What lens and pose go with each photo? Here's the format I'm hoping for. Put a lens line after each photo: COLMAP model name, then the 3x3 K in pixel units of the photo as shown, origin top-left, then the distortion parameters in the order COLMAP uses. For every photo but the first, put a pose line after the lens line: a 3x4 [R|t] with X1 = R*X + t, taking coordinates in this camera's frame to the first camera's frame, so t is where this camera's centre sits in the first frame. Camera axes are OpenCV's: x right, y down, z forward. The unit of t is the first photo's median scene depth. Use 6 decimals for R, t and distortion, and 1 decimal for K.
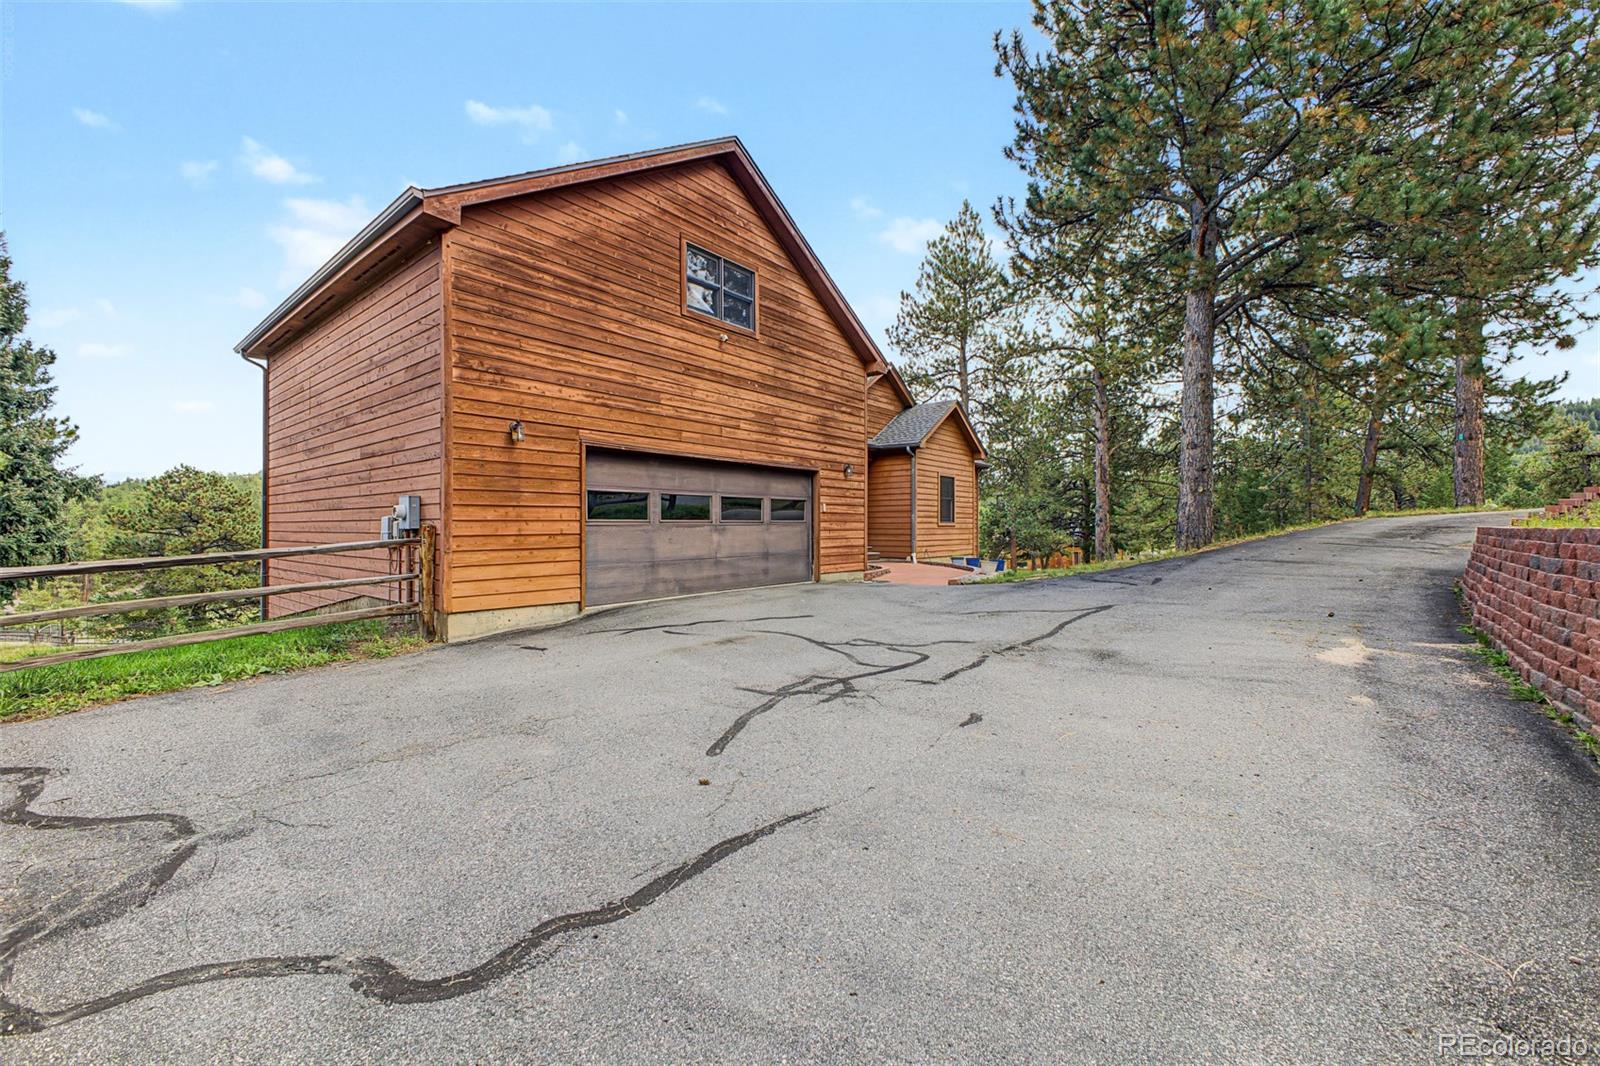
lens RADIAL K [[636.5, 0, 811.5], [0, 636.5, 528.5], [0, 0, 1]] dist [0.000455, -0.000143]
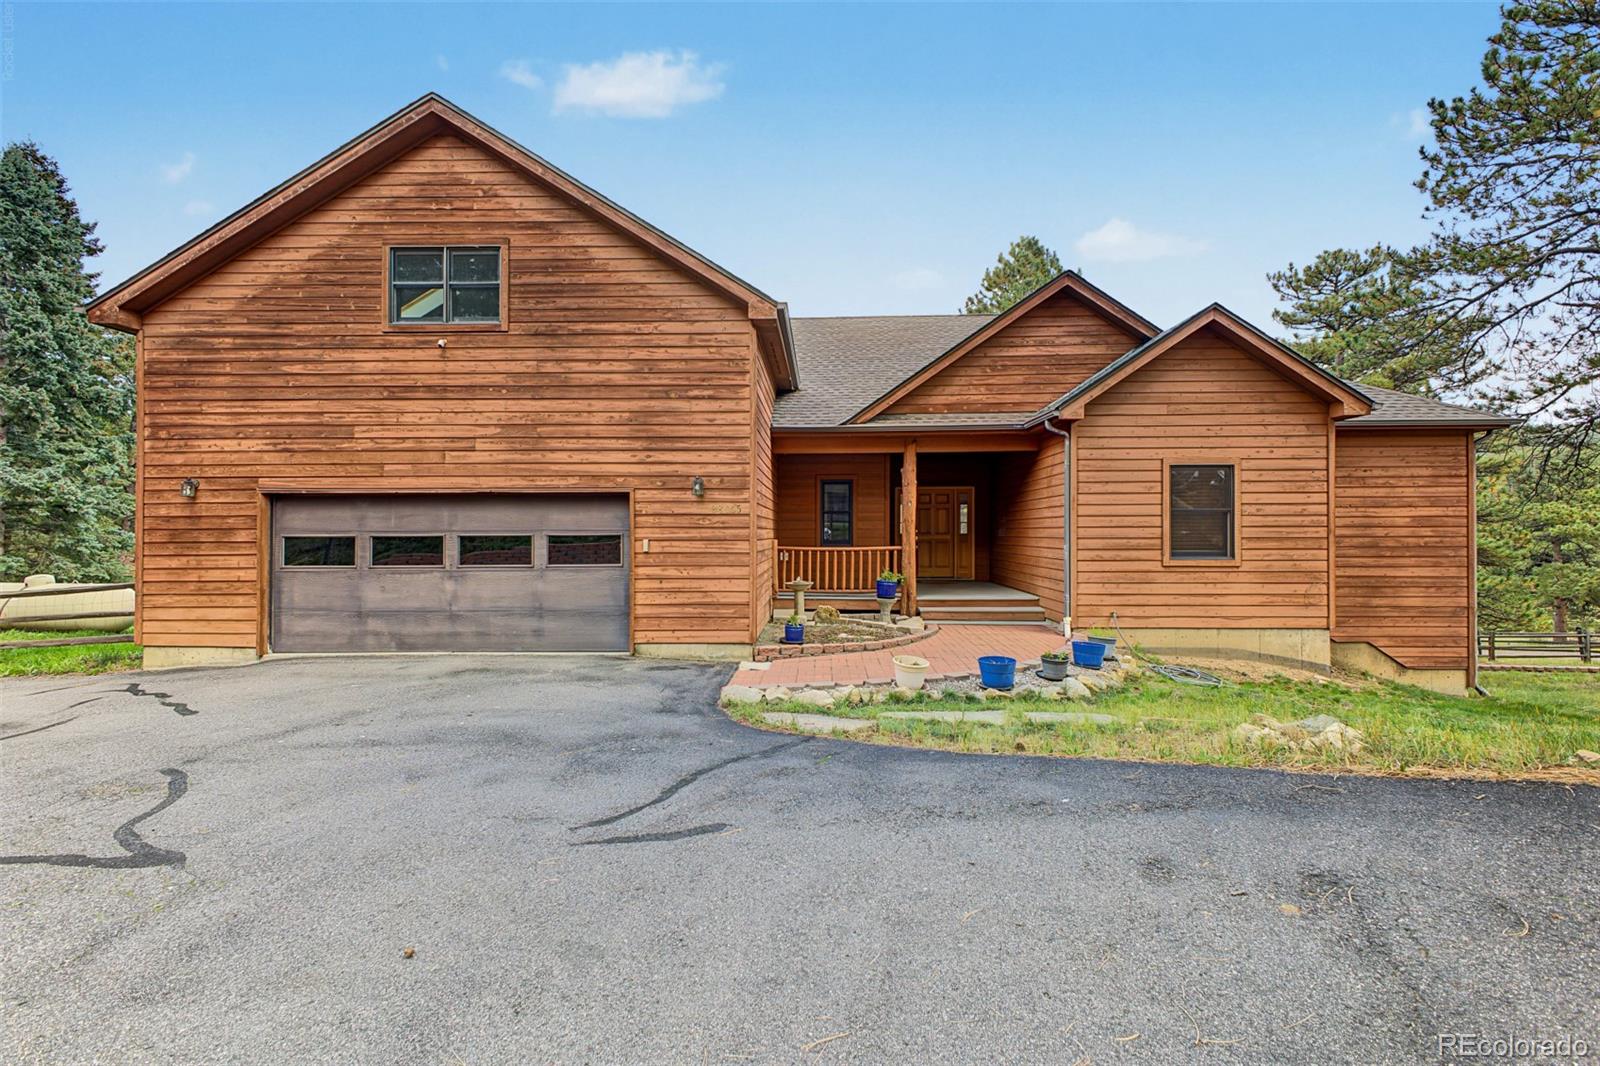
lens RADIAL K [[636.5, 0, 811.5], [0, 636.5, 528.5], [0, 0, 1]] dist [0.000455, -0.000143]
pose [[0.611425, -0.008522, -0.791257, 0.812235], [-0.000774, 0.999935, -0.011367, -0.053191], [0.791302, 0.007562, 0.611379, 0.891184]]
